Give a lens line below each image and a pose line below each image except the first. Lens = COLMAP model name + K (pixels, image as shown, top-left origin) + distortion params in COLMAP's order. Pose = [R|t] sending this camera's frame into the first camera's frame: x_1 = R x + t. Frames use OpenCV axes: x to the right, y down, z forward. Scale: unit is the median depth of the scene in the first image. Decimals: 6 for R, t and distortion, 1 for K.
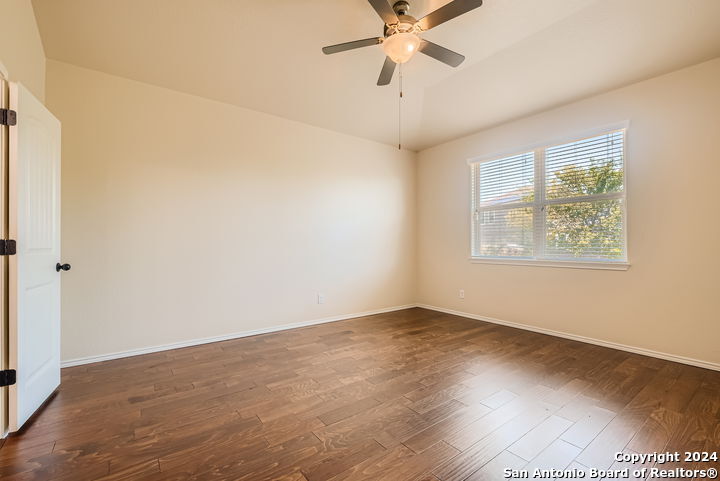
lens RADIAL K [[318.0, 0, 360.0], [0, 318.0, 241.8], [0, 0, 1]] dist [0.002790, -0.000326]
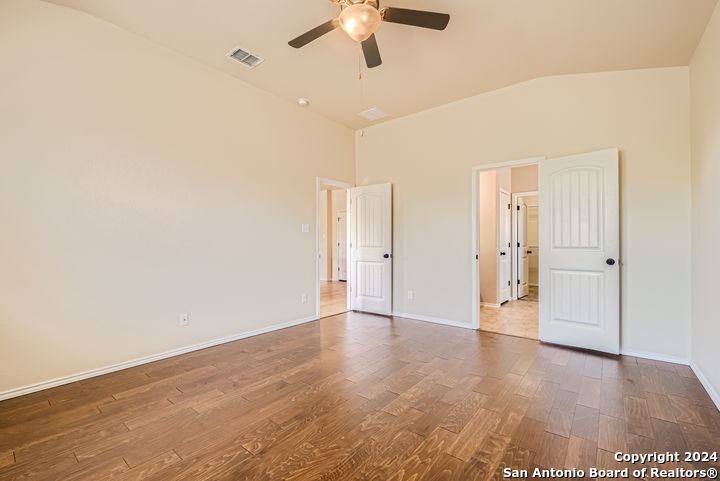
lens RADIAL K [[318.0, 0, 359.6], [0, 318.0, 241.6], [0, 0, 1]] dist [0.002790, -0.000326]
pose [[-0.970153, -0.004481, -0.242454, 0.338527], [0.001793, 0.999669, -0.025650, 0.018863], [0.242489, -0.025319, -0.969824, 1.811163]]
